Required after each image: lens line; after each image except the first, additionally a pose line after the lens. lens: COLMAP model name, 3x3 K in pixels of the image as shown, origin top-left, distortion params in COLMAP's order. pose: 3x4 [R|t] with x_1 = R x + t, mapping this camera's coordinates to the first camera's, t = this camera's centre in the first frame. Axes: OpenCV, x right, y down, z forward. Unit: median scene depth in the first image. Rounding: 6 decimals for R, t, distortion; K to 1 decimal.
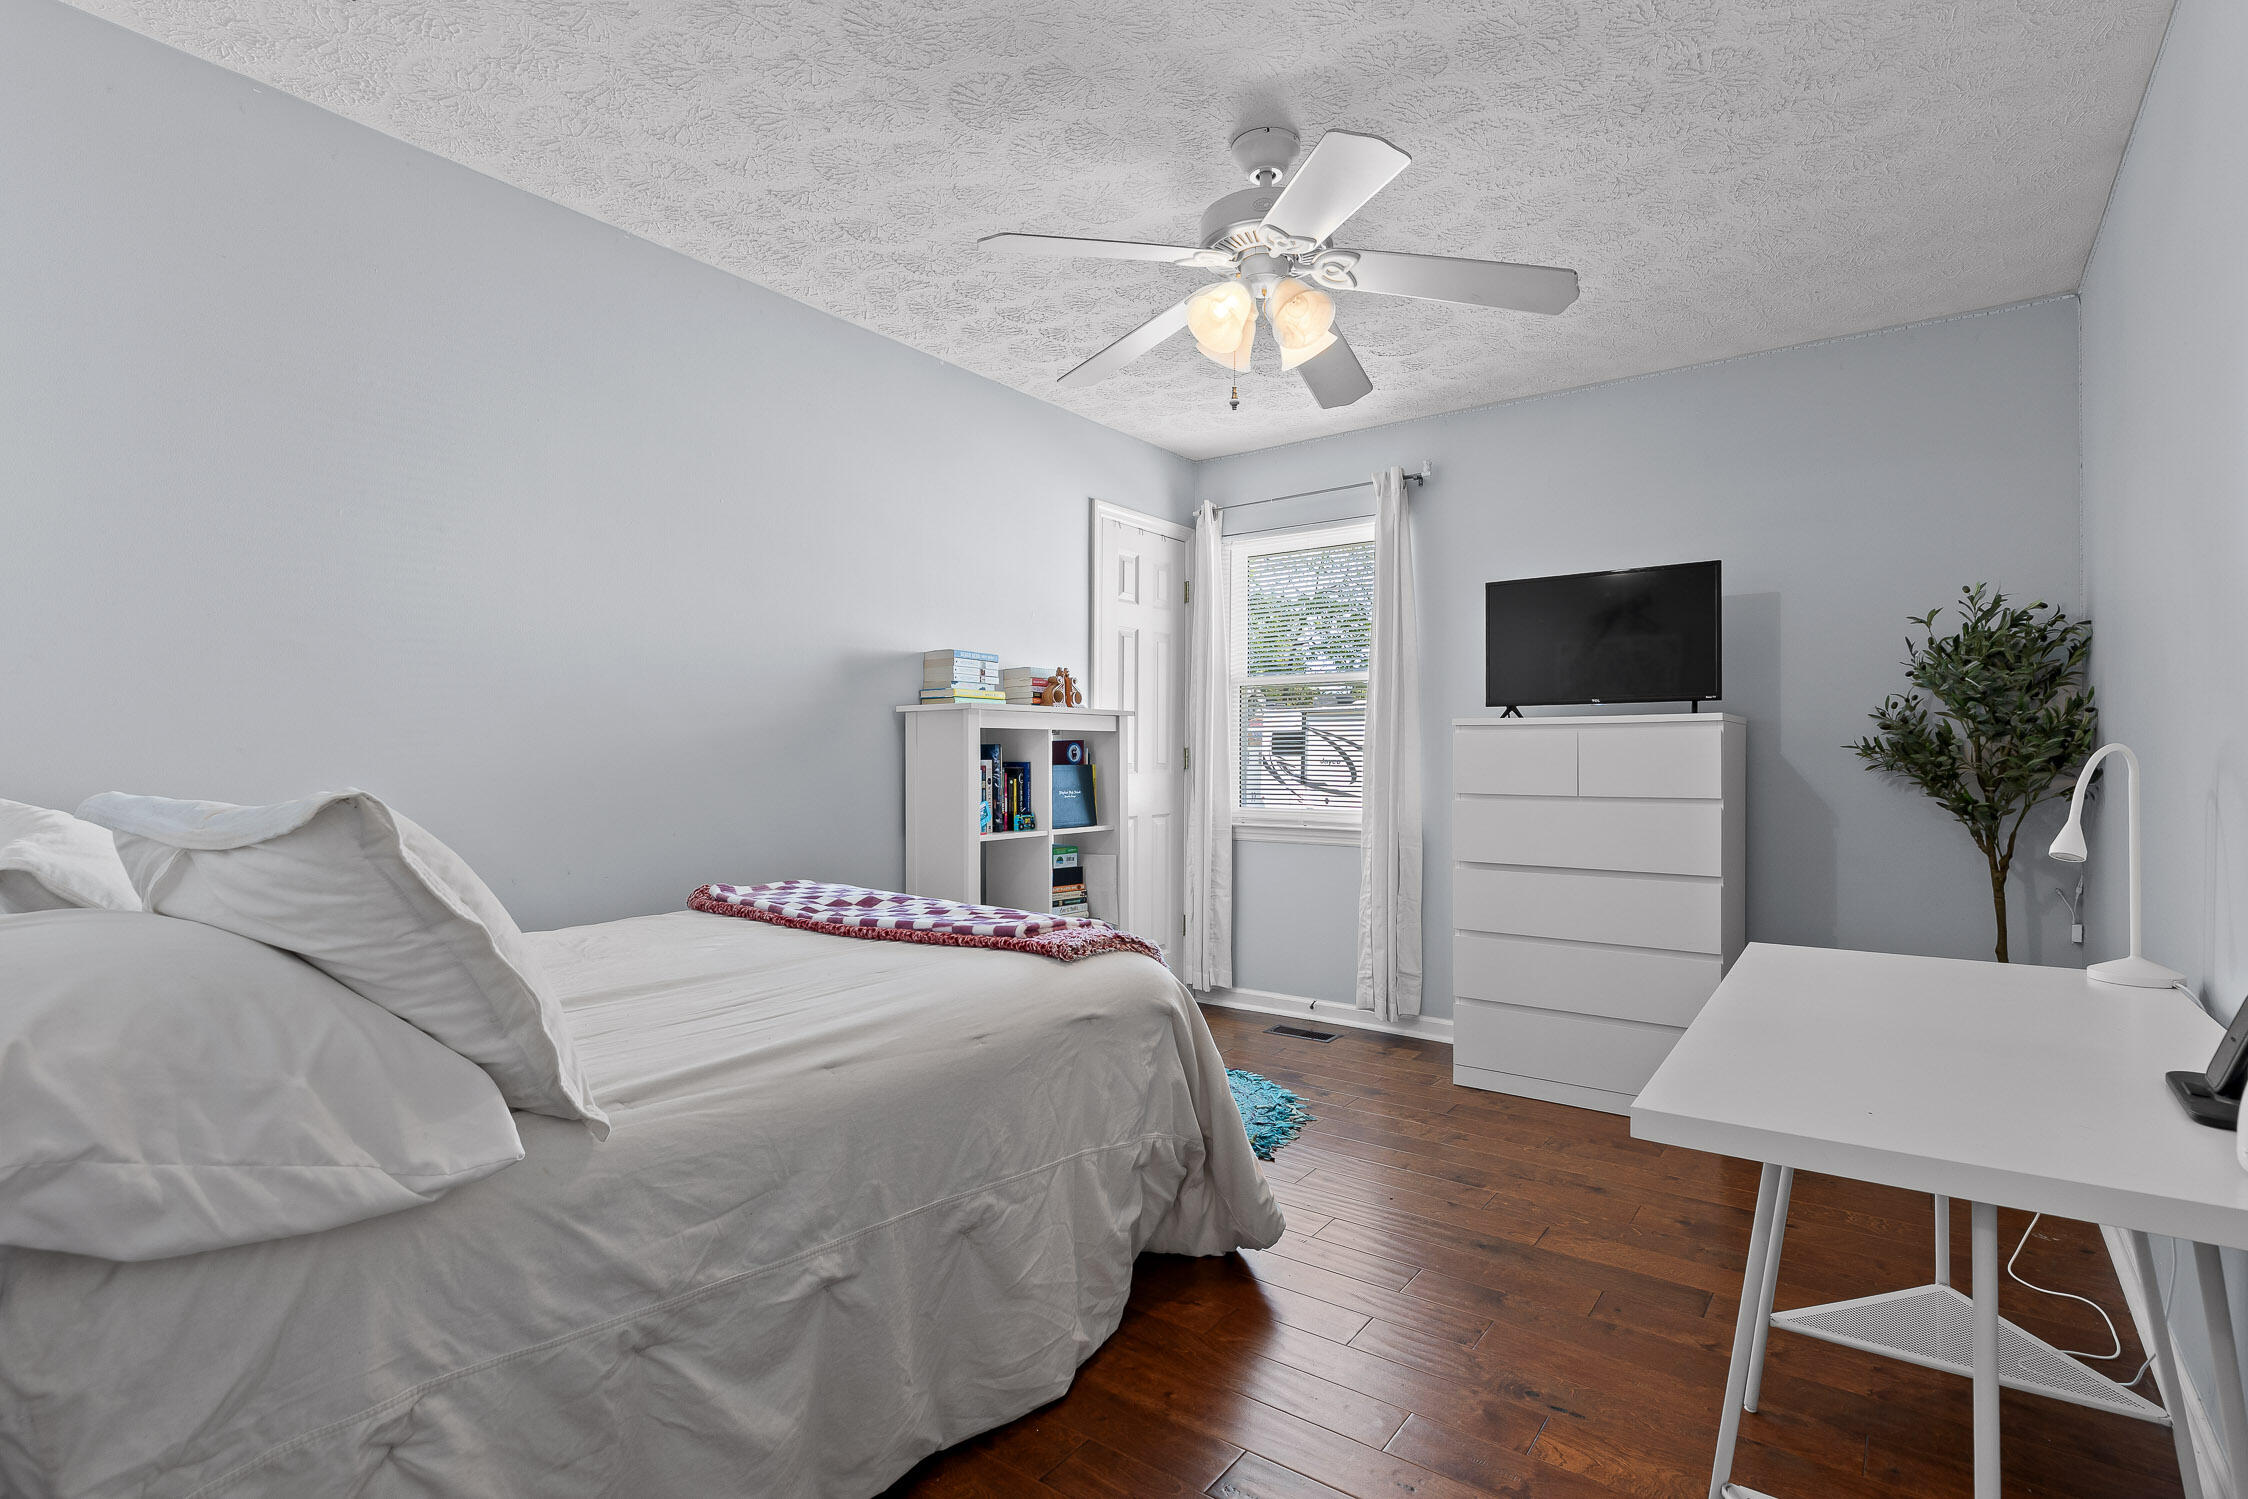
lens RADIAL K [[1061.6, 0, 1124.0], [0, 1061.6, 749.5], [0, 0, 1]] dist [-0.012095, 0.000102]
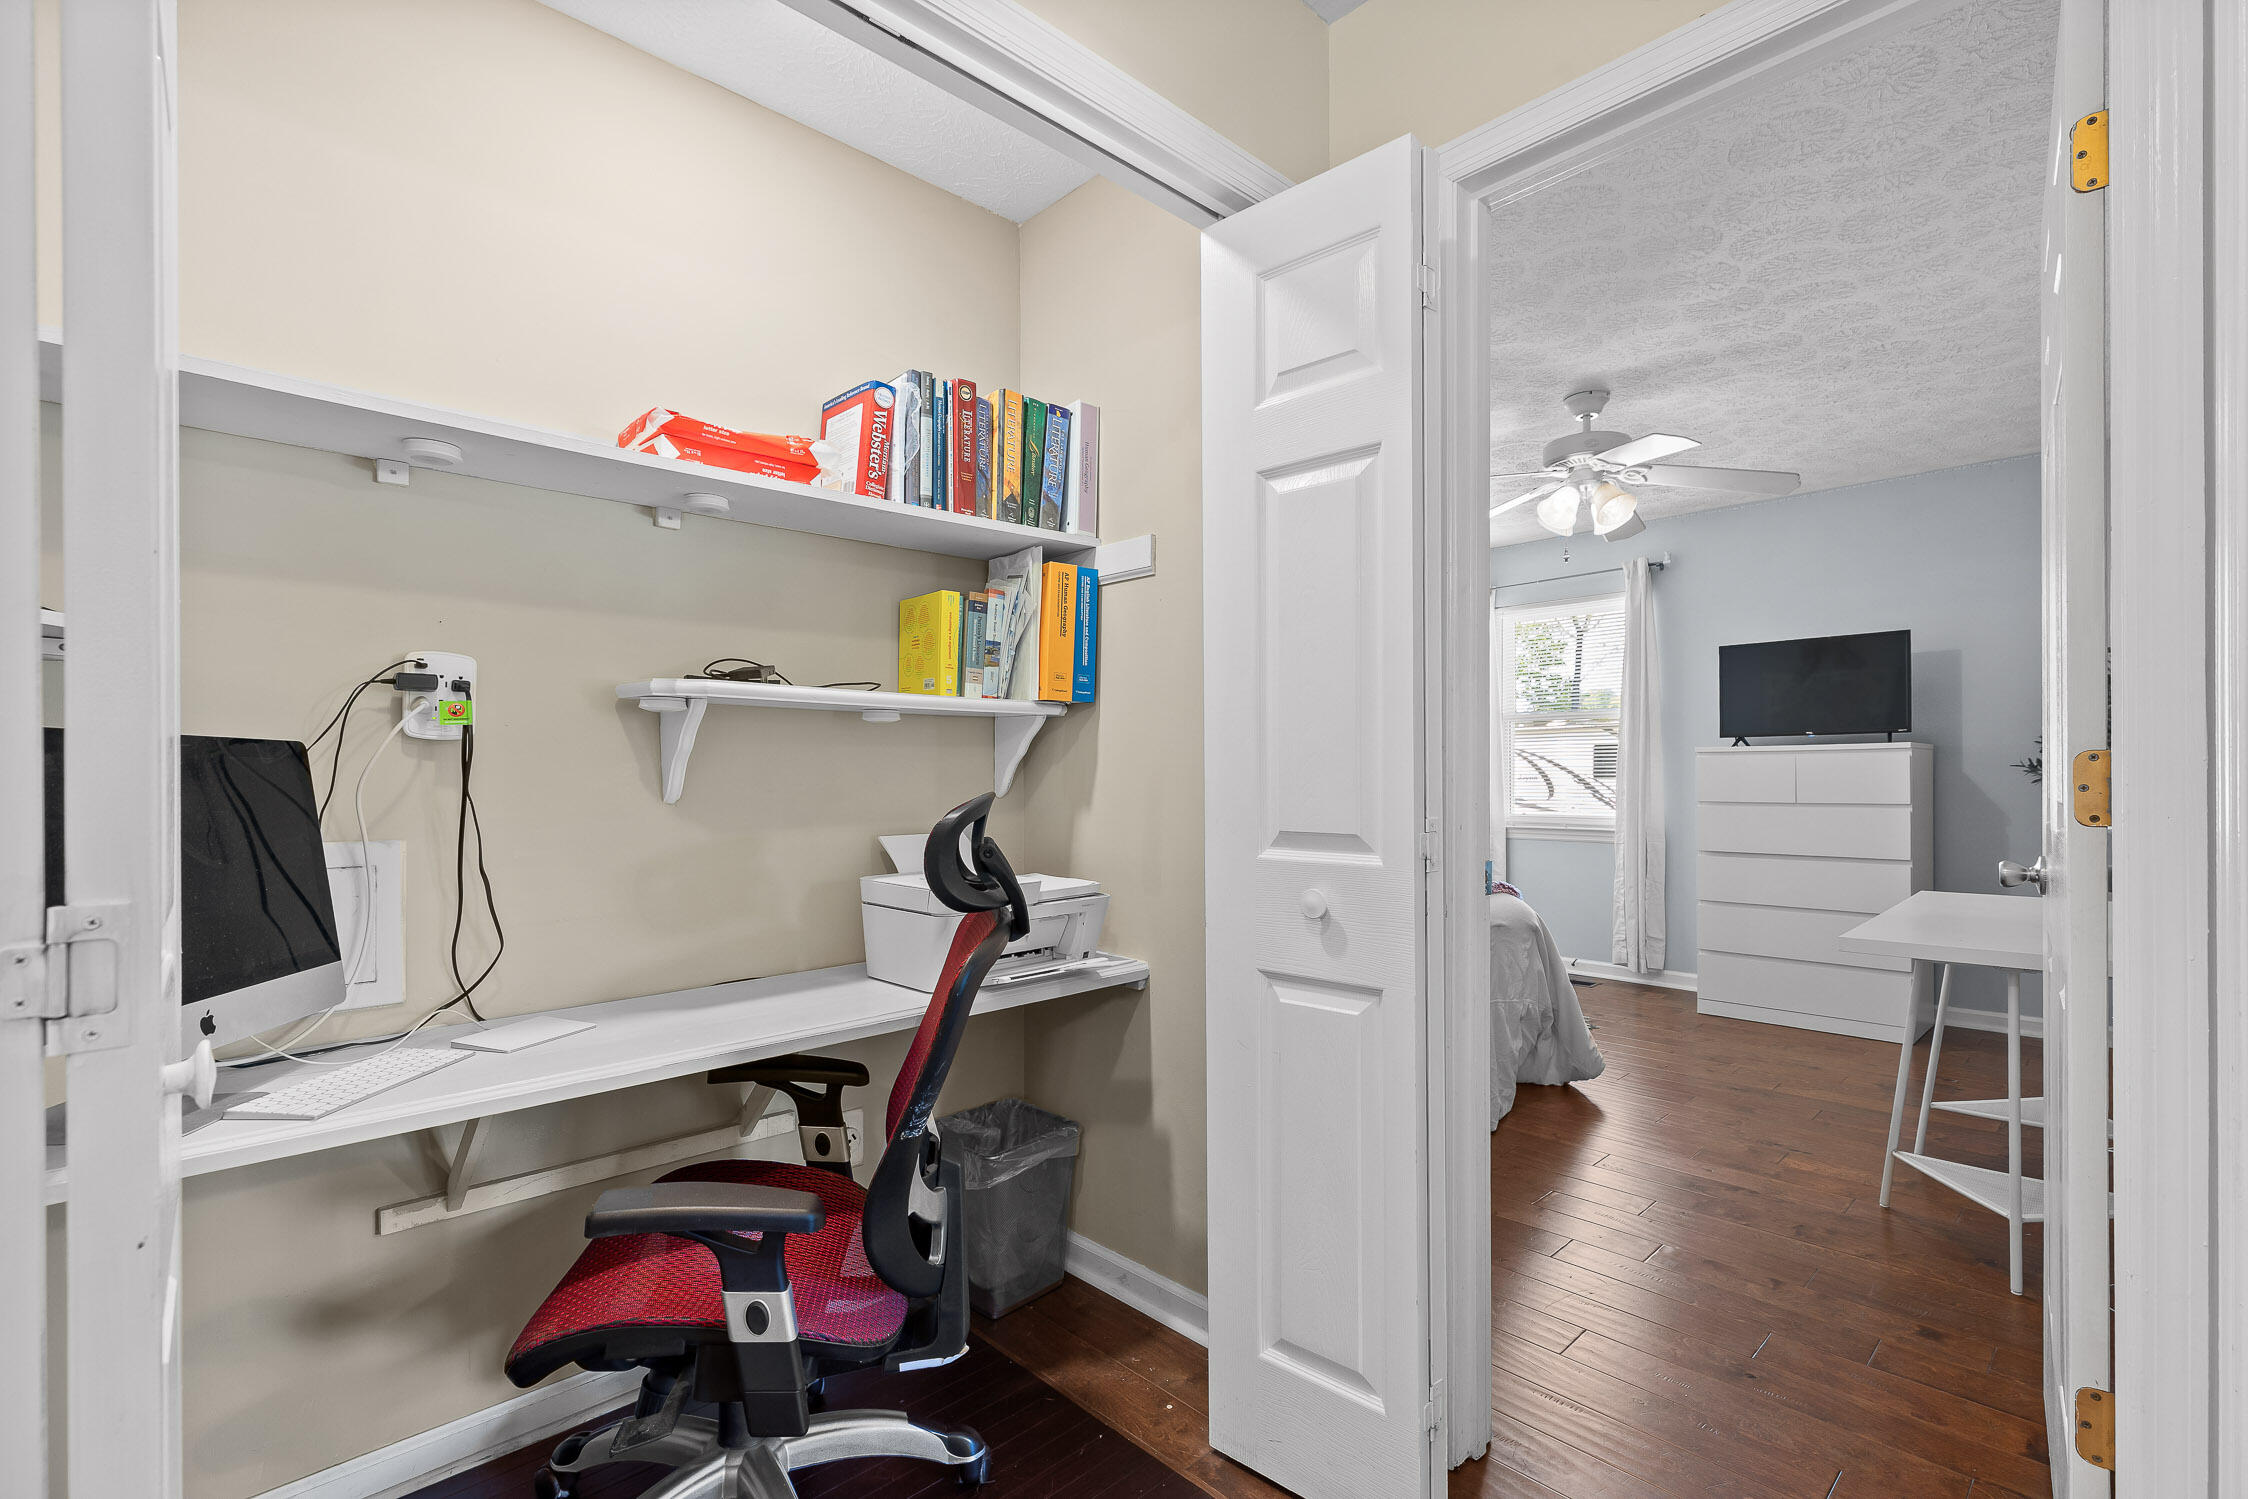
lens RADIAL K [[1014.0, 0, 1132.7], [0, 1014.0, 769.6], [0, 0, 1]] dist [-0.000163, 0.000025]
pose [[0.986811, -0.007017, -0.161725, -0.215542], [0.007227, 0.999974, 0.000709, -0.006851], [0.161716, -0.001869, 0.986836, -0.455224]]
